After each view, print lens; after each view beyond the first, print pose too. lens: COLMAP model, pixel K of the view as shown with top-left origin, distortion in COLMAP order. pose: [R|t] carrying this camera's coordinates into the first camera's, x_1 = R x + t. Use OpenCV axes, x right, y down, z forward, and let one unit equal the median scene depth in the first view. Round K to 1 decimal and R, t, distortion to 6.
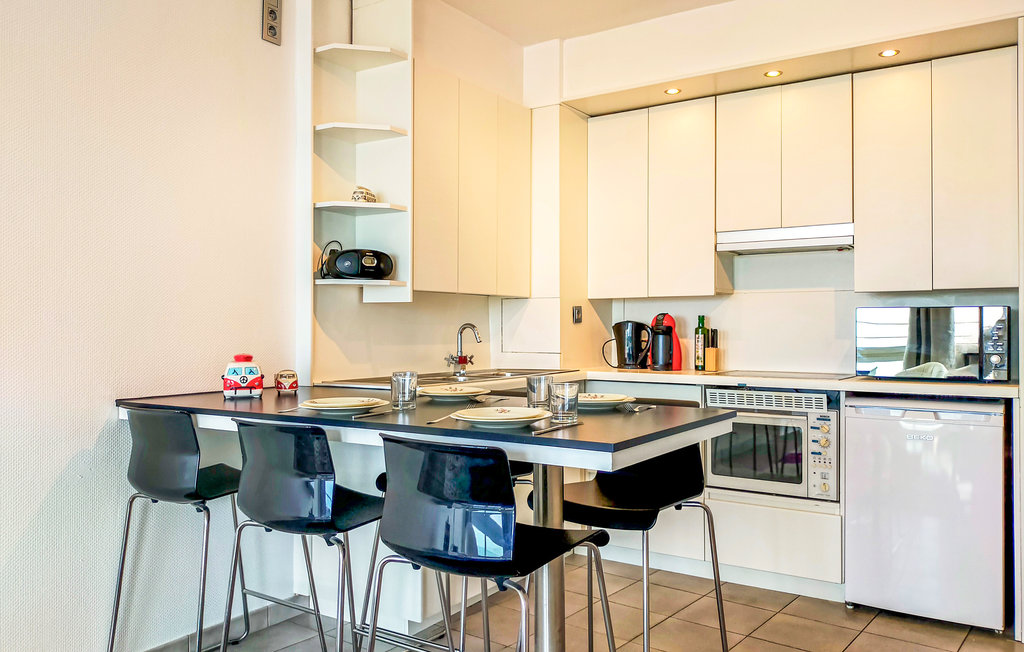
lens RADIAL K [[802.9, 0, 483.0], [0, 802.9, 330.5], [0, 0, 1]] dist [0.030233, -0.011747]
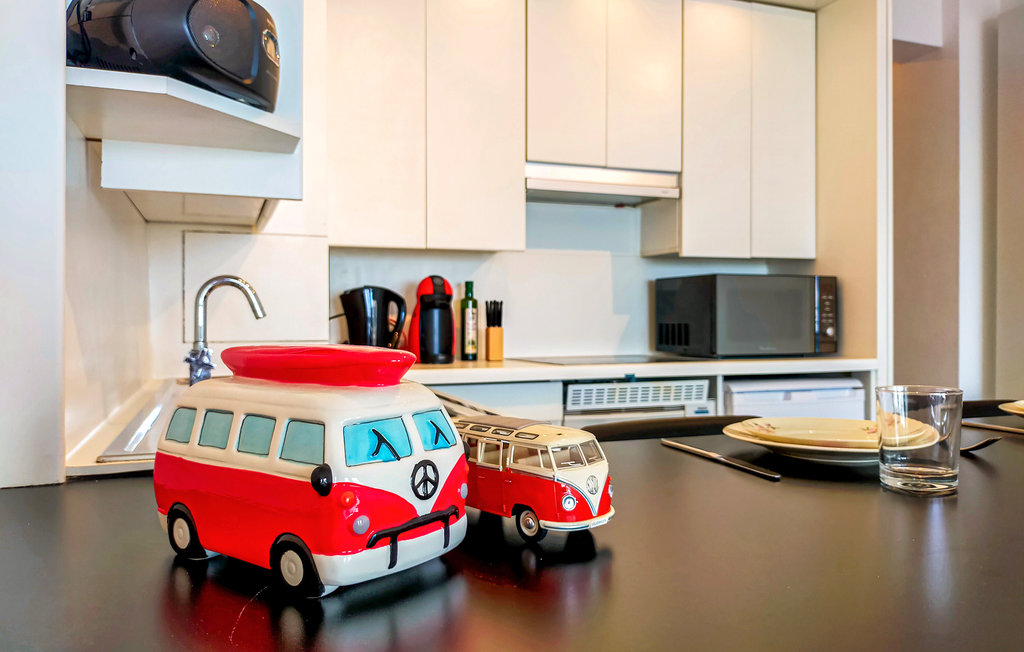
lens RADIAL K [[816.6, 0, 542.8], [0, 816.6, 323.0], [0, 0, 1]] dist [0.099916, -0.000335]
pose [[0.547497, -0.003575, 0.836800, -0.335235], [0.003392, 0.999992, 0.002053, 0.018868], [-0.836801, 0.001715, 0.547504, 0.663018]]
